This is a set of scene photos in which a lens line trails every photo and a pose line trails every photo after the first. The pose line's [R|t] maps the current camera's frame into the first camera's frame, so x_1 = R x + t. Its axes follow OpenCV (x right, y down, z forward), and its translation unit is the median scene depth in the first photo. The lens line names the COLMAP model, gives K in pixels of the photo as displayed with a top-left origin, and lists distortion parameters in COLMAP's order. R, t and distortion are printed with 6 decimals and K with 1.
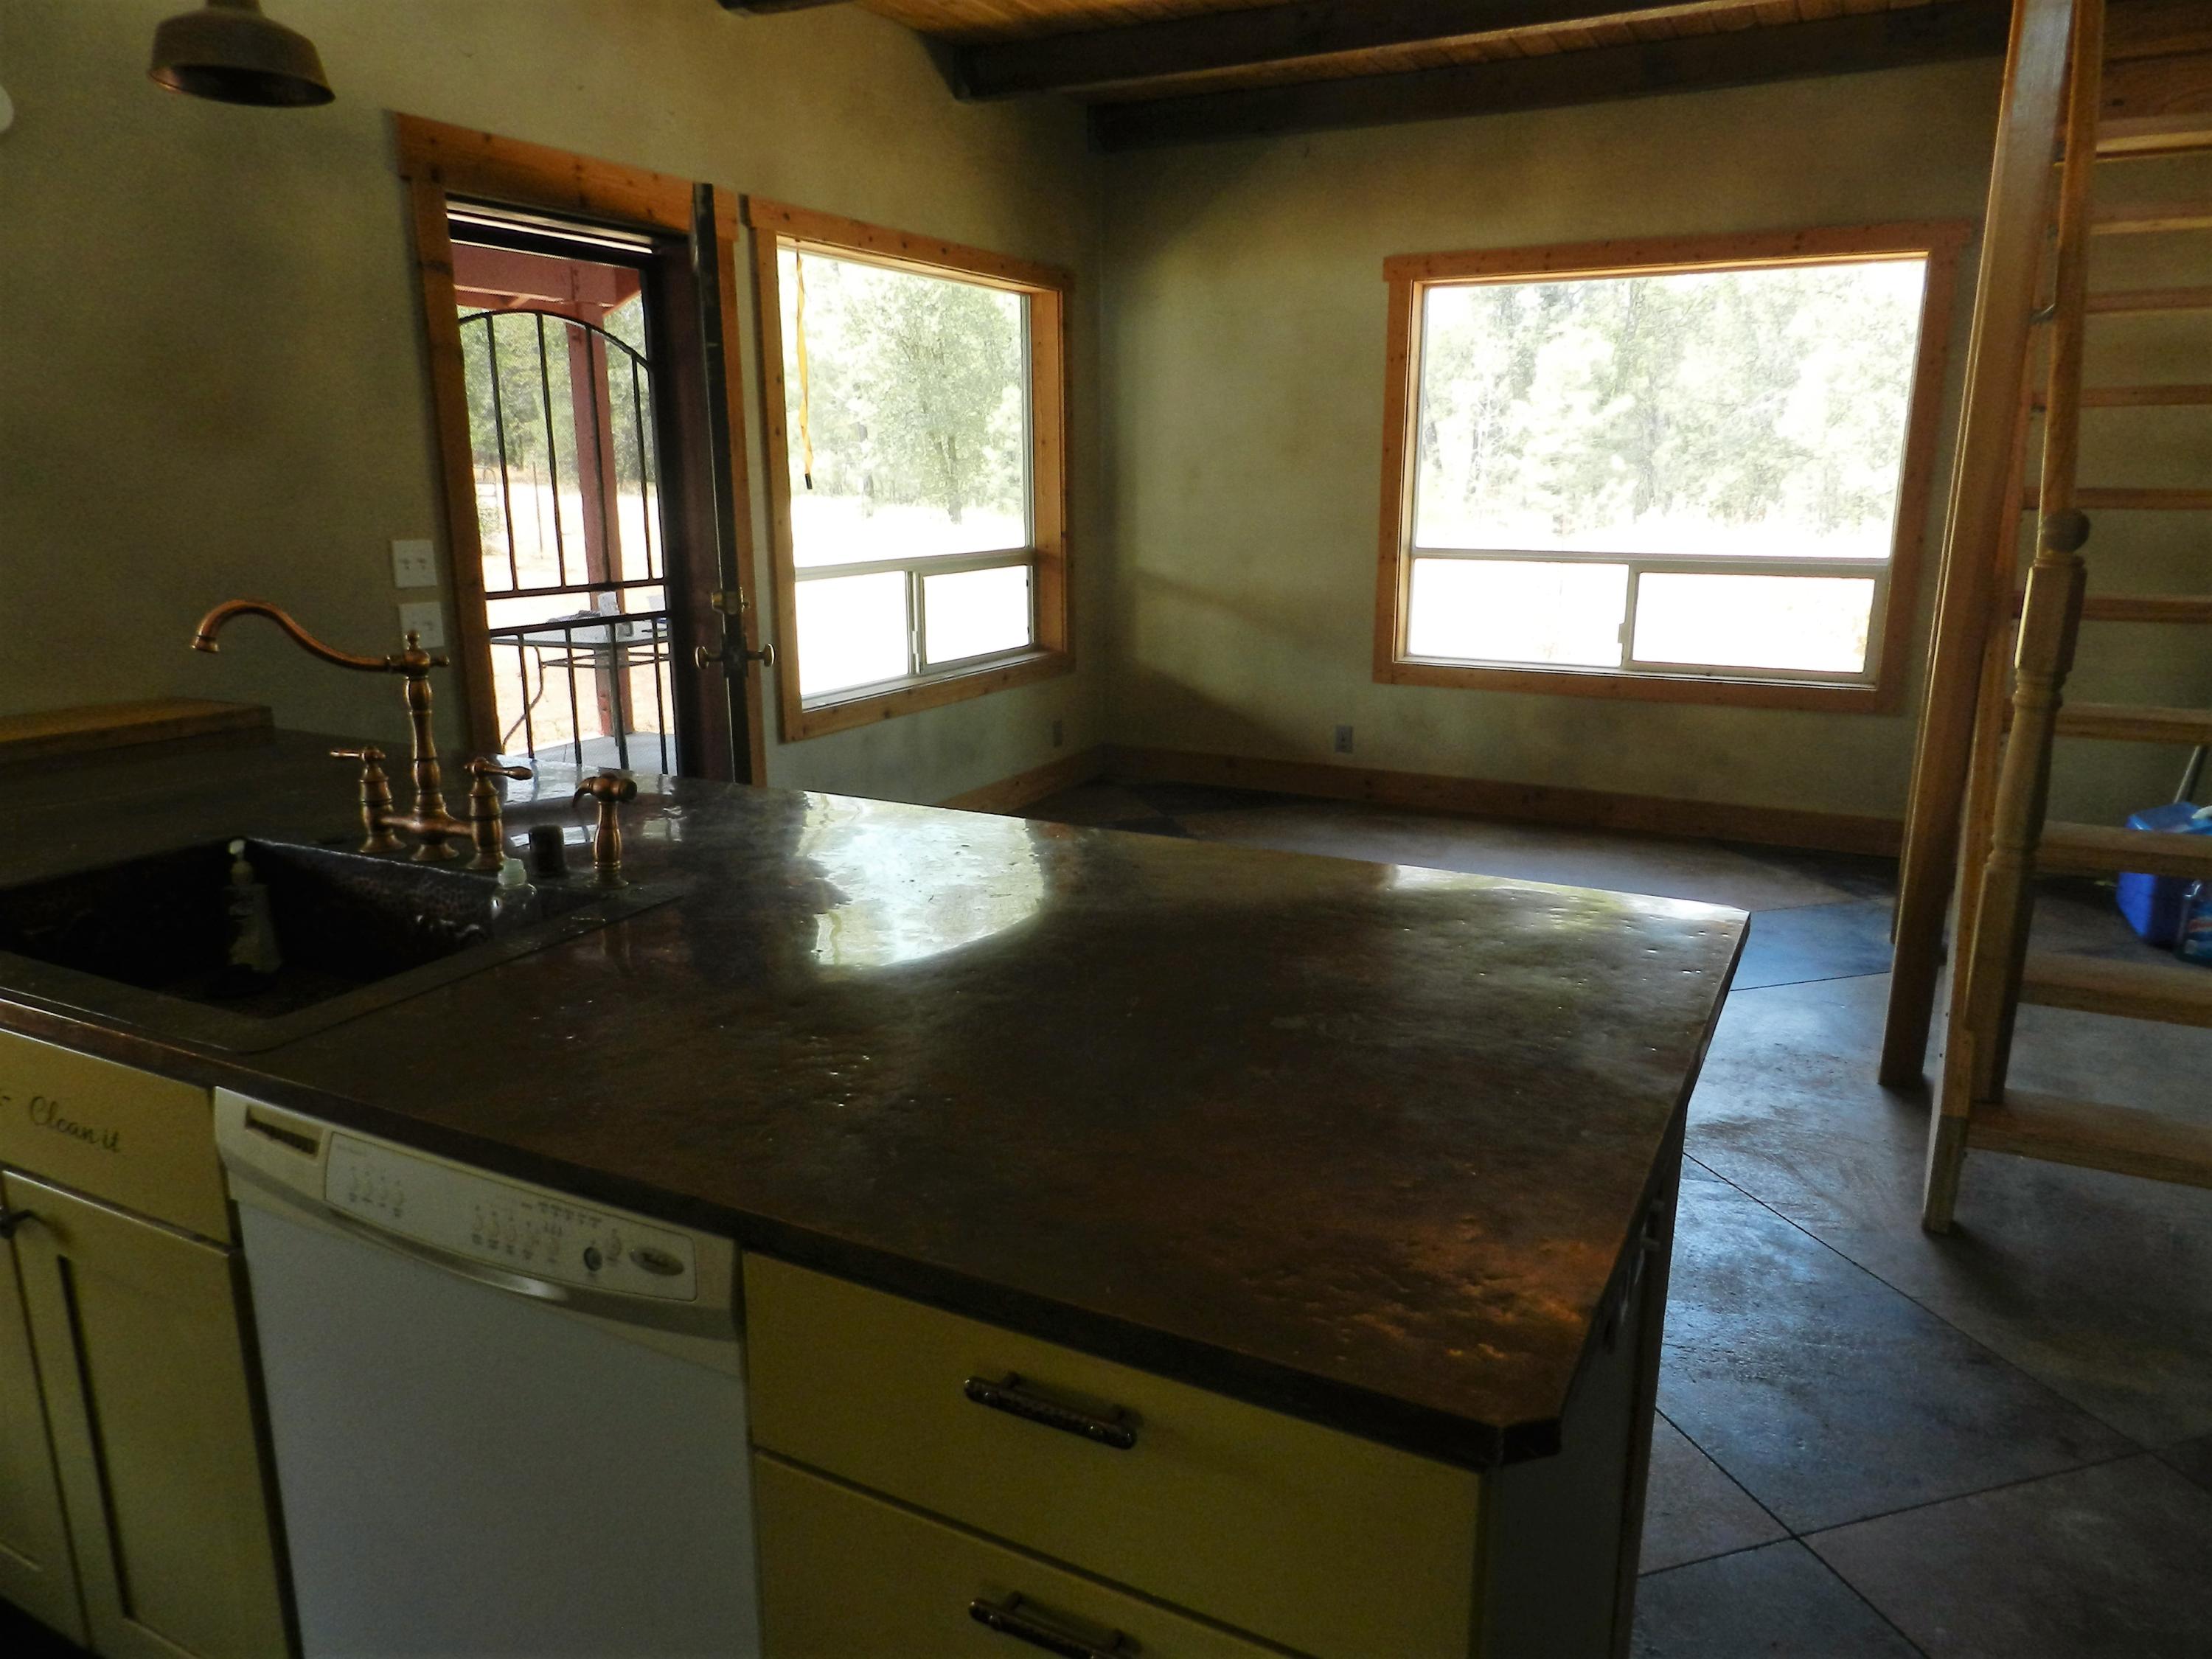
lens RADIAL K [[1505.8, 0, 1109.8], [0, 1505.8, 833.1], [0, 0, 1]] dist [0.027857, -0.015205]
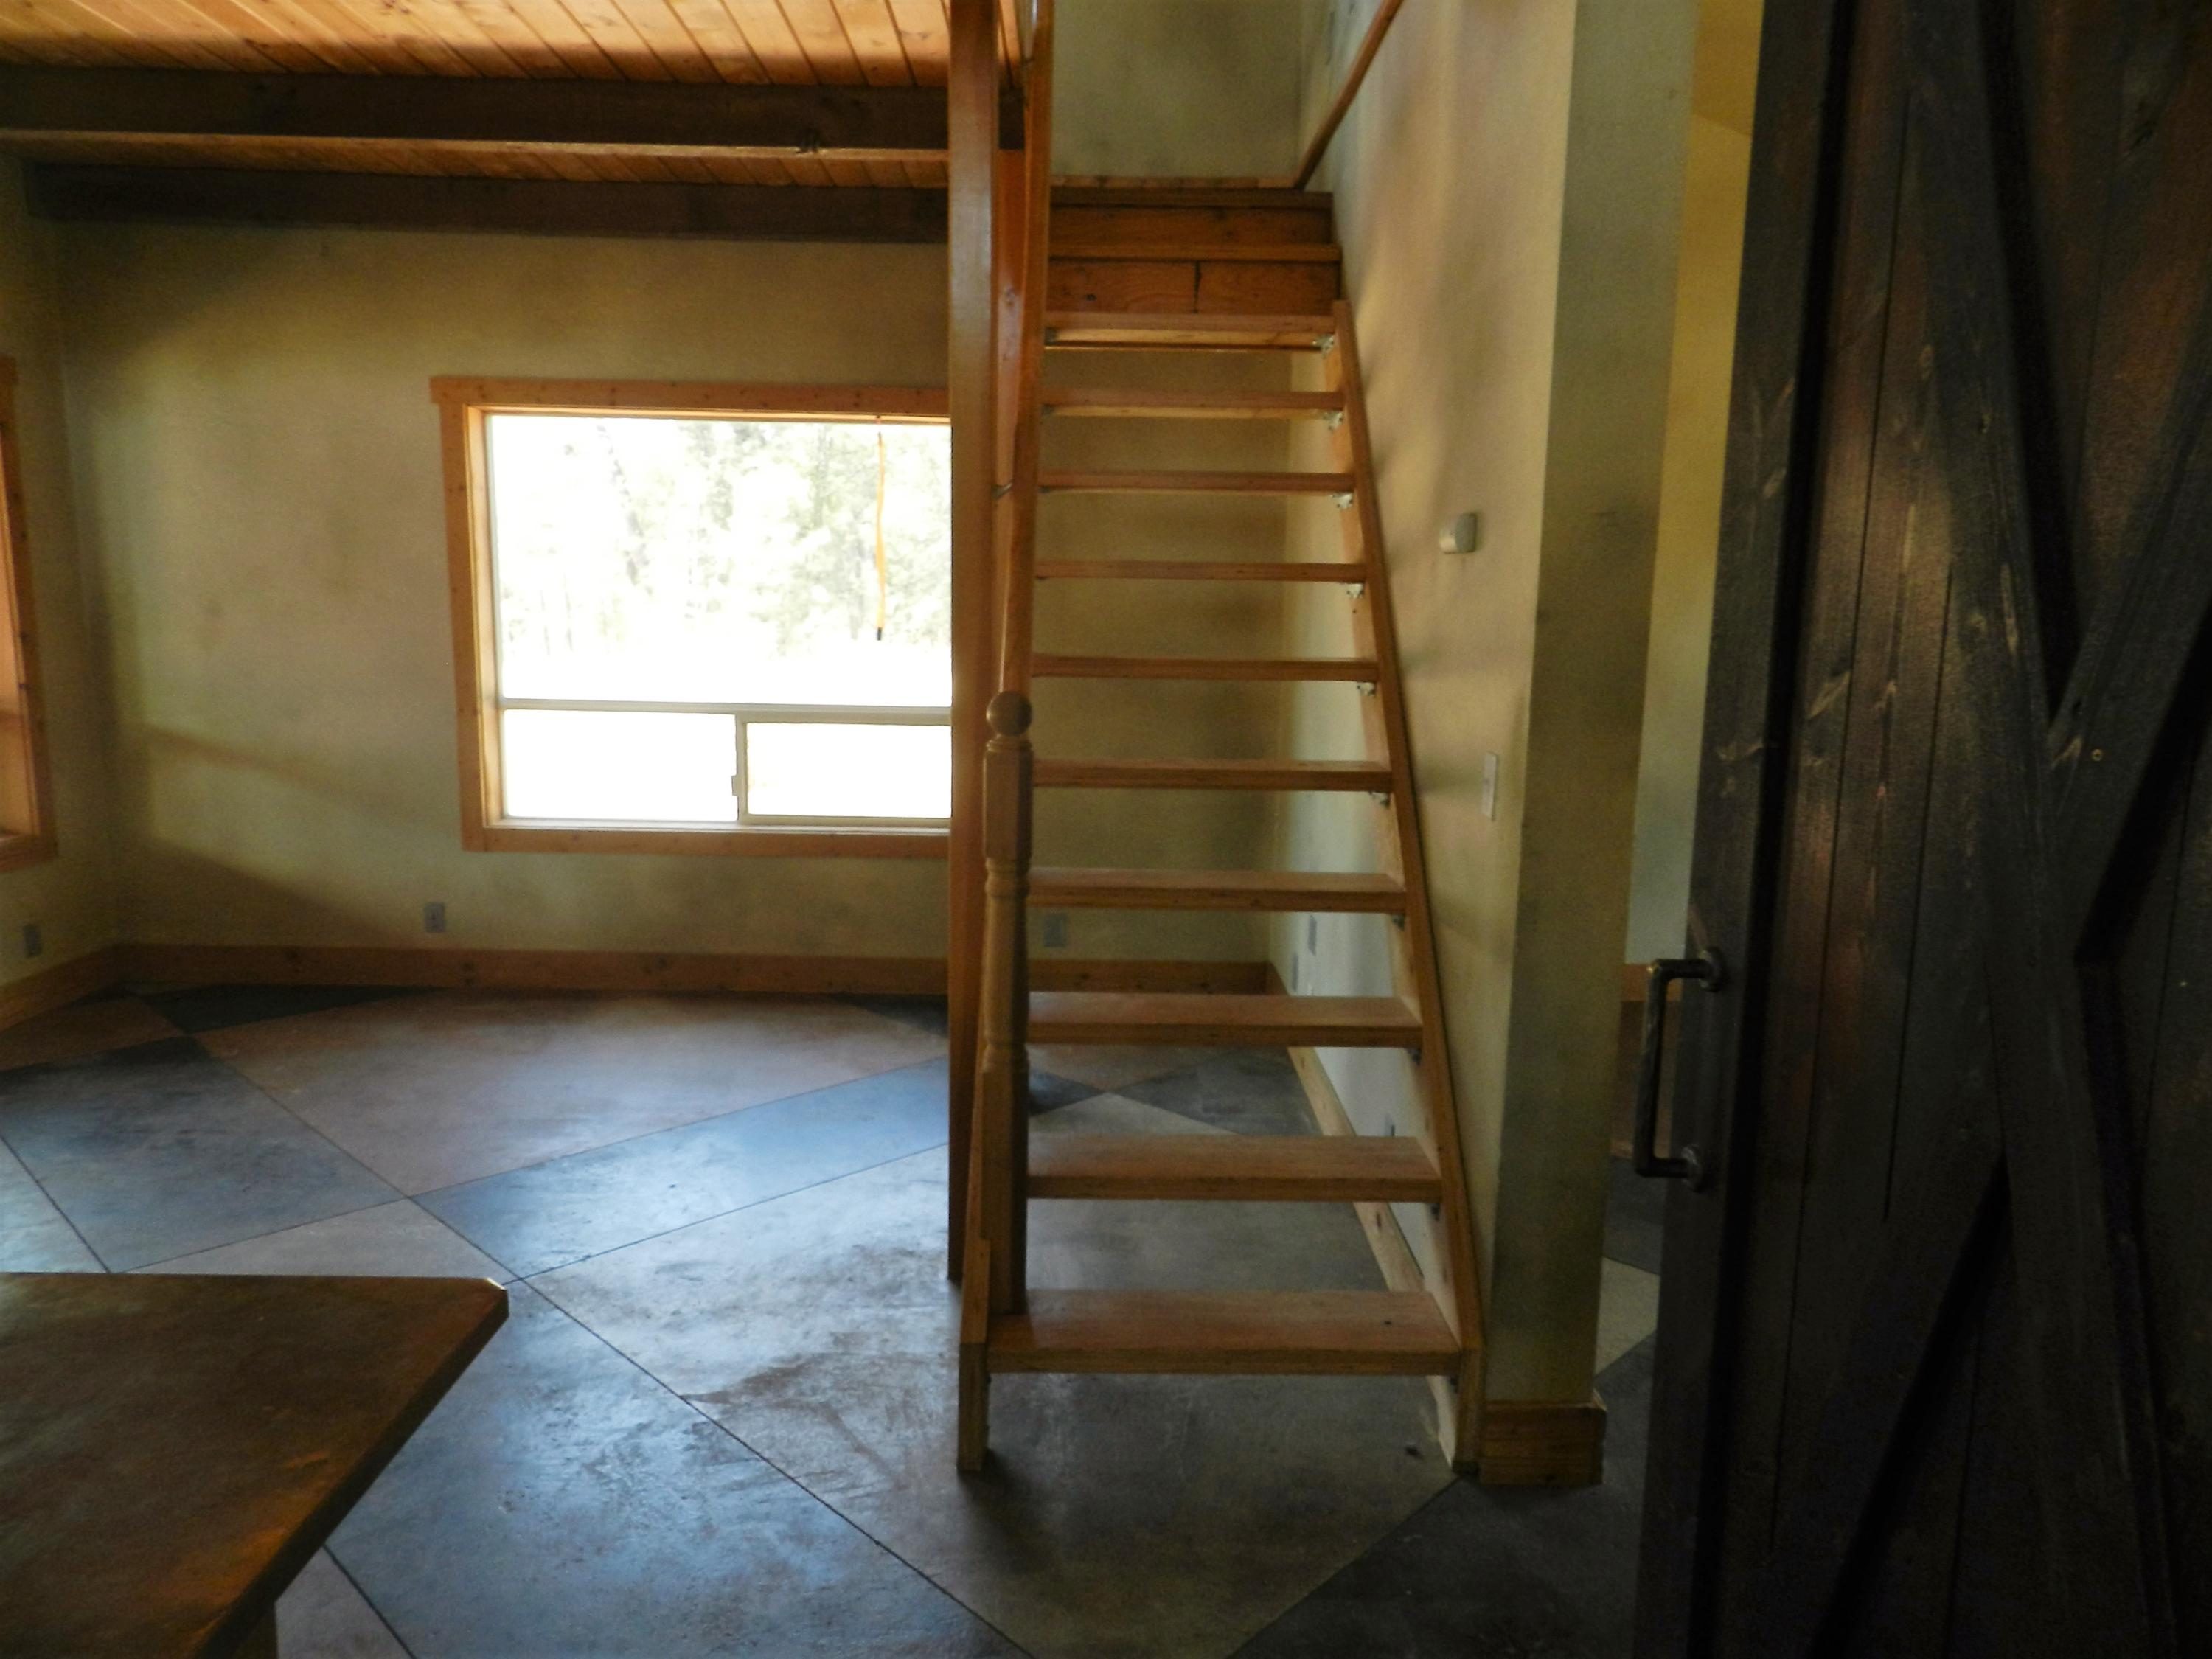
lens RADIAL K [[1505.8, 0, 1103.7], [0, 1505.8, 828.5], [0, 0, 1]] dist [0.027857, -0.015205]
pose [[0.883709, -0.055374, 0.464749, 0.104749], [0.093228, 0.993904, -0.058849, -0.029280], [-0.458657, 0.095333, 0.883485, 0.060709]]
